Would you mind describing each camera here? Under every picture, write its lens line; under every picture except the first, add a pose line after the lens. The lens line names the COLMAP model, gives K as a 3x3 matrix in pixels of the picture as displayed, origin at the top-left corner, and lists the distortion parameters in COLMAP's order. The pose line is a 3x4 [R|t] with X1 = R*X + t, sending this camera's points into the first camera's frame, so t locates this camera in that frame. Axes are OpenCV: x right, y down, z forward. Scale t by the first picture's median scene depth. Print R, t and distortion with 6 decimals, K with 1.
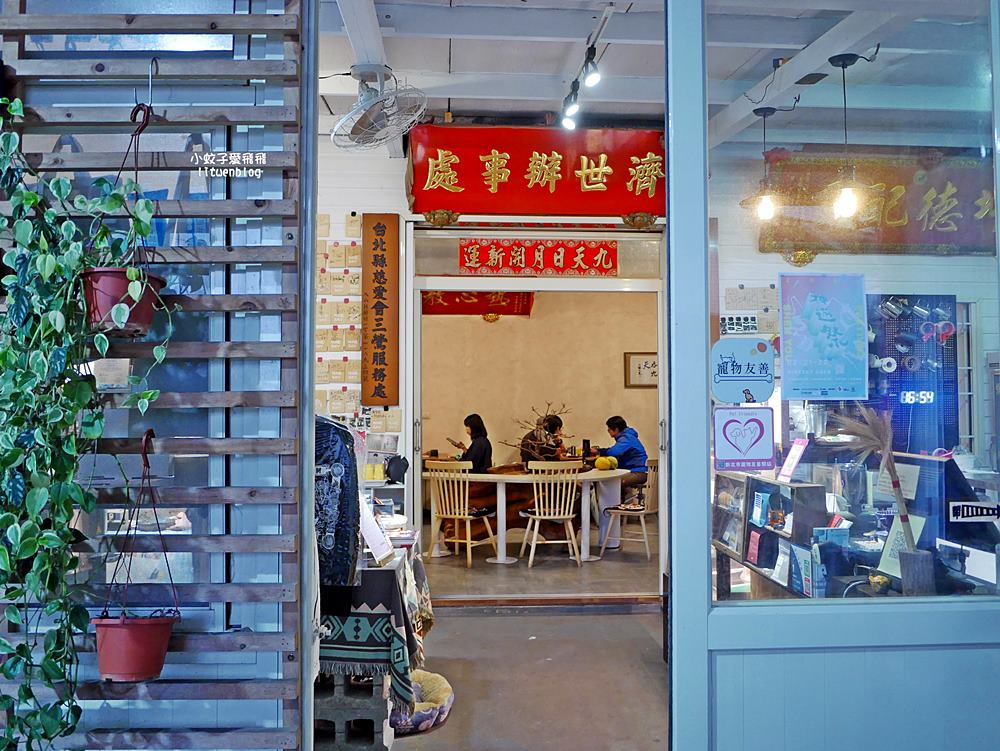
lens RADIAL K [[841.7, 0, 499.9], [0, 841.7, 375.7], [0, 0, 1]] dist [-0.025966, -0.000044]
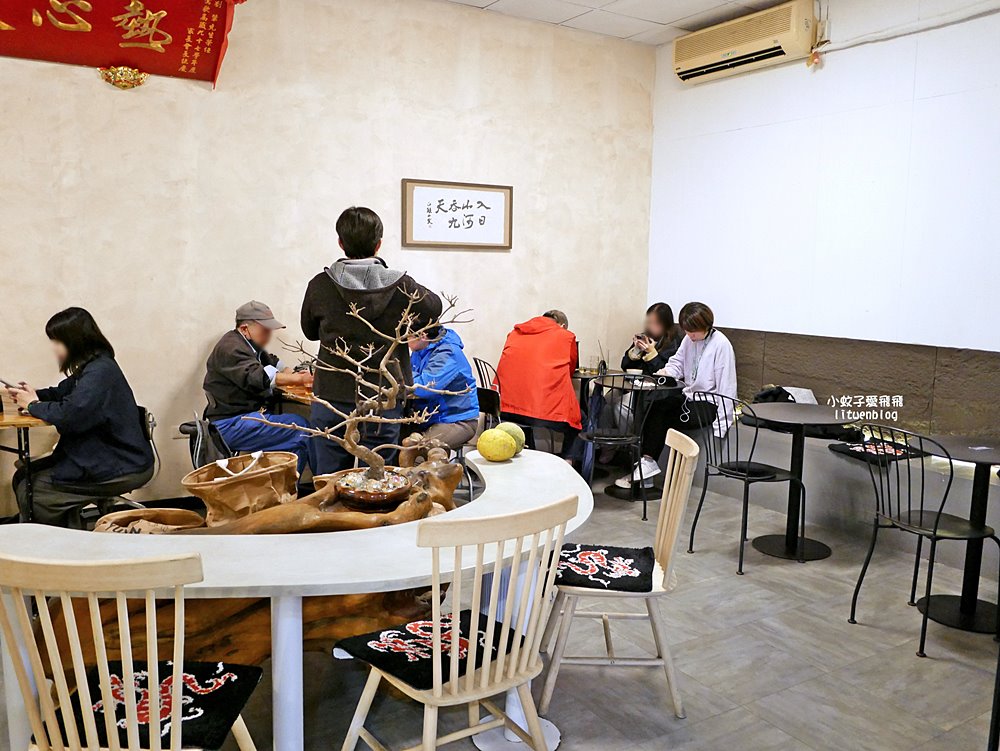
lens RADIAL K [[841.7, 0, 494.6], [0, 841.7, 374.2], [0, 0, 1]] dist [-0.025966, -0.000044]
pose [[0.886253, -0.038892, 0.461566, -0.045629], [-0.036935, 0.987362, 0.154114, 0.009344], [-0.461727, -0.153632, 0.873617, 0.507354]]
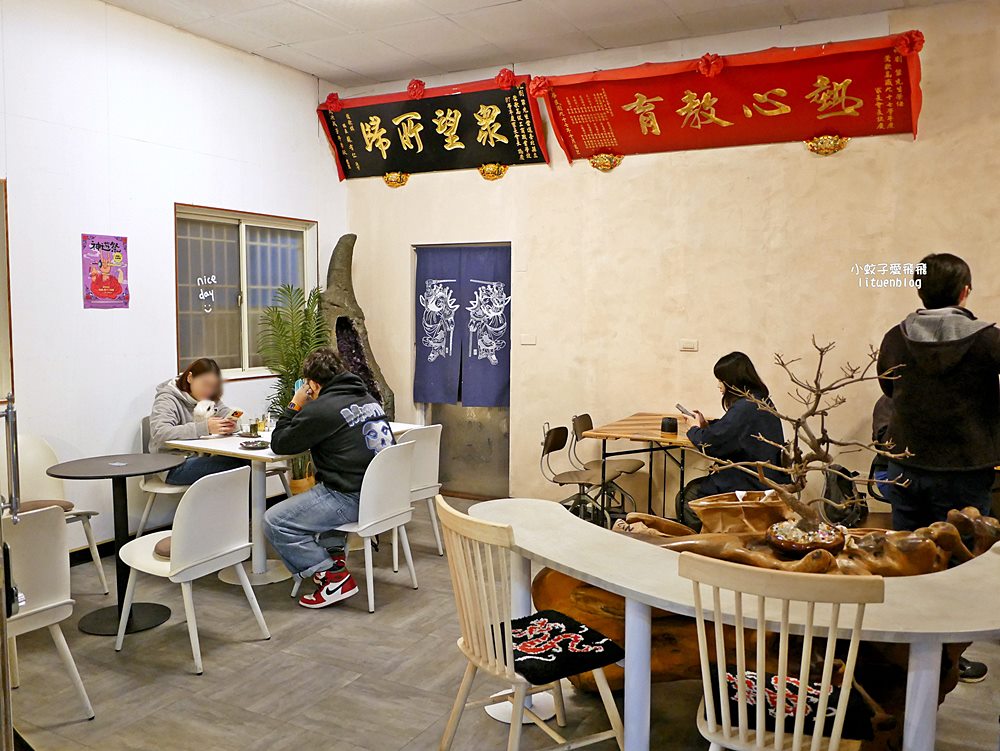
lens RADIAL K [[841.7, 0, 488.9], [0, 841.7, 376.1], [0, 0, 1]] dist [-0.025966, -0.000044]
pose [[0.843870, 0.051689, -0.534052, 0.088609], [0.011332, 0.993410, 0.114054, 0.005226], [0.536428, -0.102298, 0.837723, 0.483267]]
